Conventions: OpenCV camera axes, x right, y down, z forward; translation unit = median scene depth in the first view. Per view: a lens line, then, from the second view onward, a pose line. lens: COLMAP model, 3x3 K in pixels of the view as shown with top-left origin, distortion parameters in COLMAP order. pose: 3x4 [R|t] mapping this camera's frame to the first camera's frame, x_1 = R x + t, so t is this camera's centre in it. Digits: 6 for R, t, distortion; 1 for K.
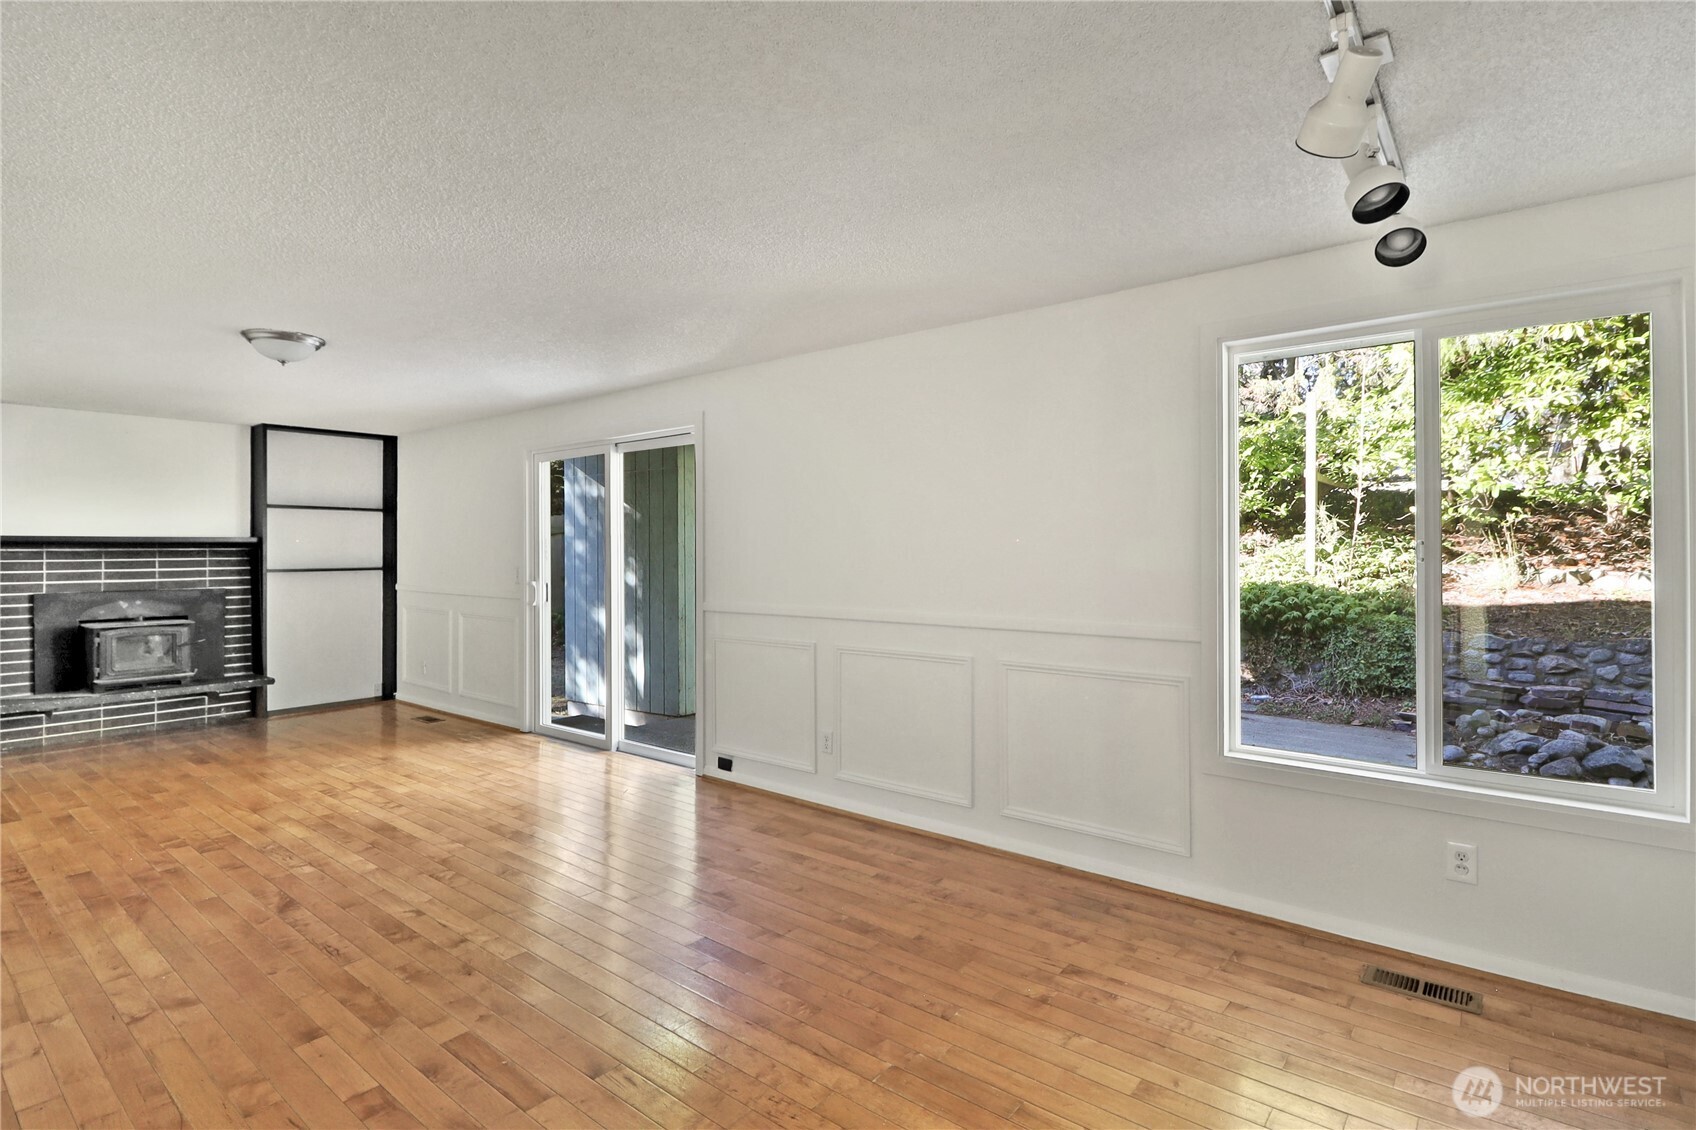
lens RADIAL K [[773.1, 0, 850.7], [0, 773.1, 549.0], [0, 0, 1]] dist [-0.001220, -0.010313]
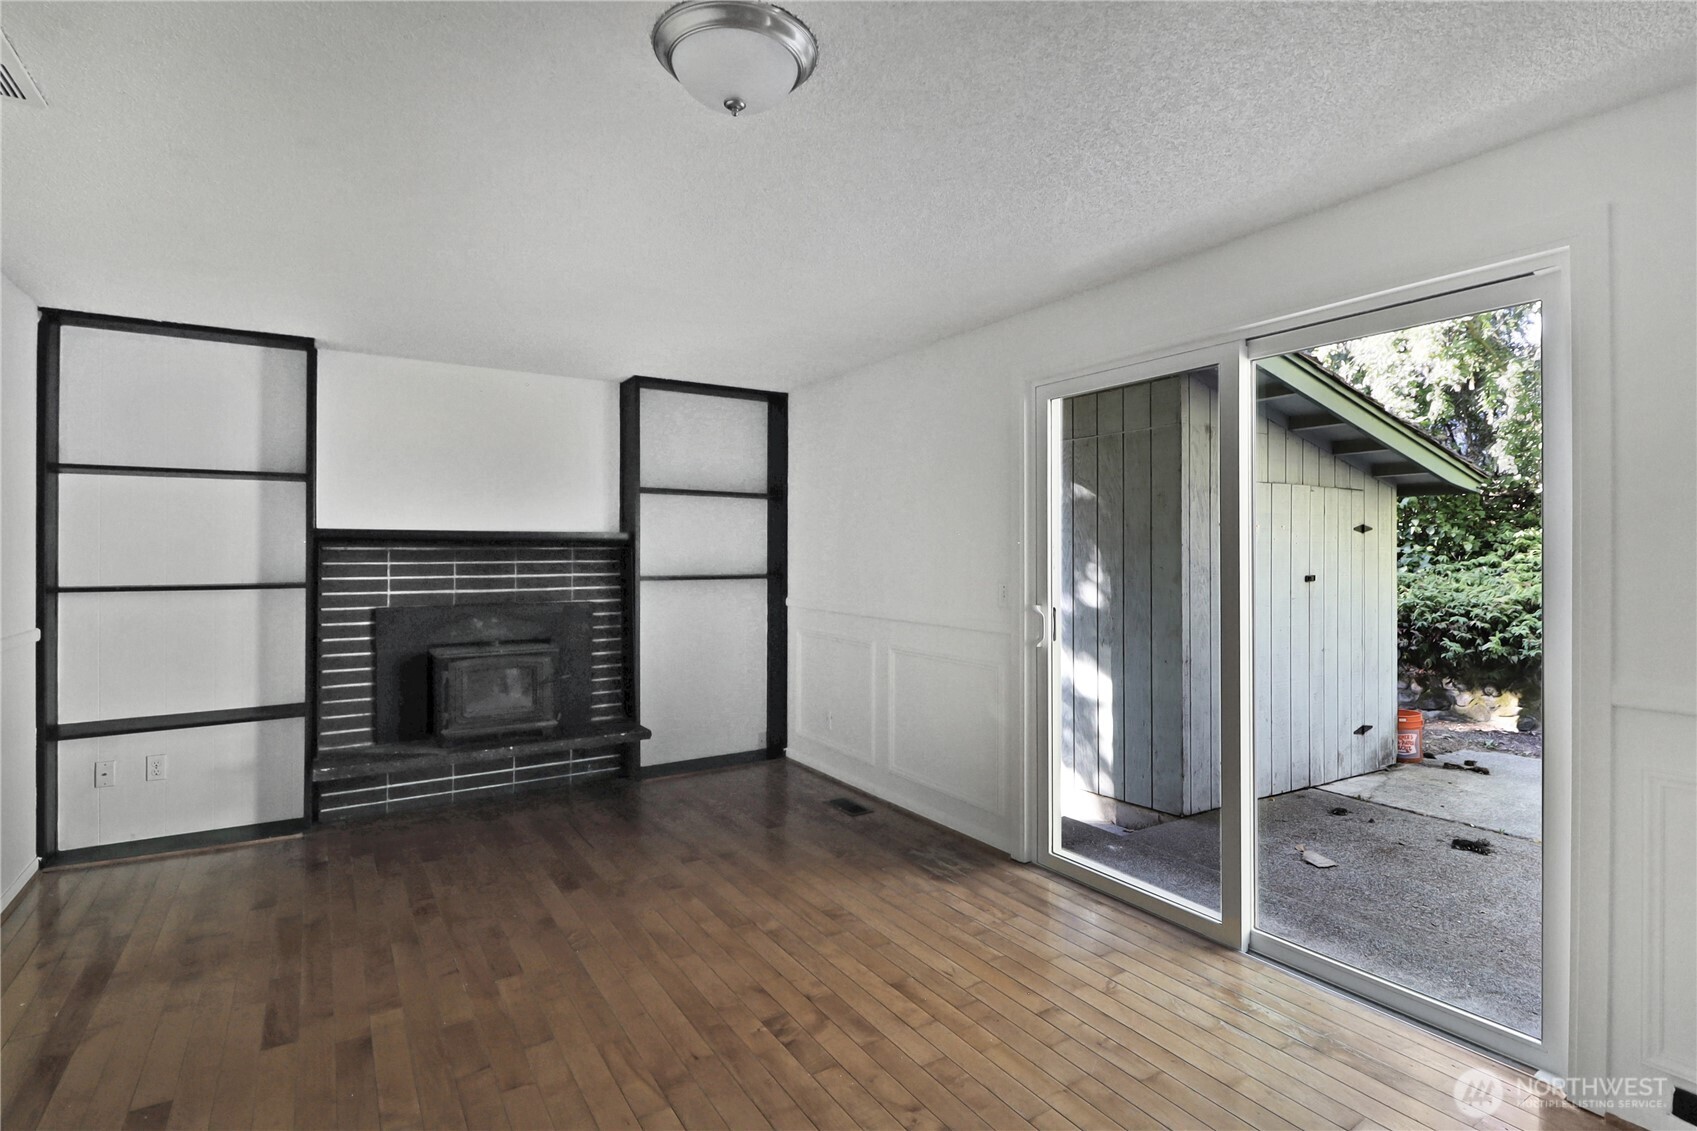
lens RADIAL K [[817.8, 0, 848.5], [0, 817.8, 565.5], [0, 0, 1]] dist [0.002441, 0.000175]
pose [[0.935553, 0.009655, -0.353054, -0.319710], [-0.004210, 0.999860, 0.016186, 0.002647], [0.353161, -0.013656, 0.935463, 0.368059]]
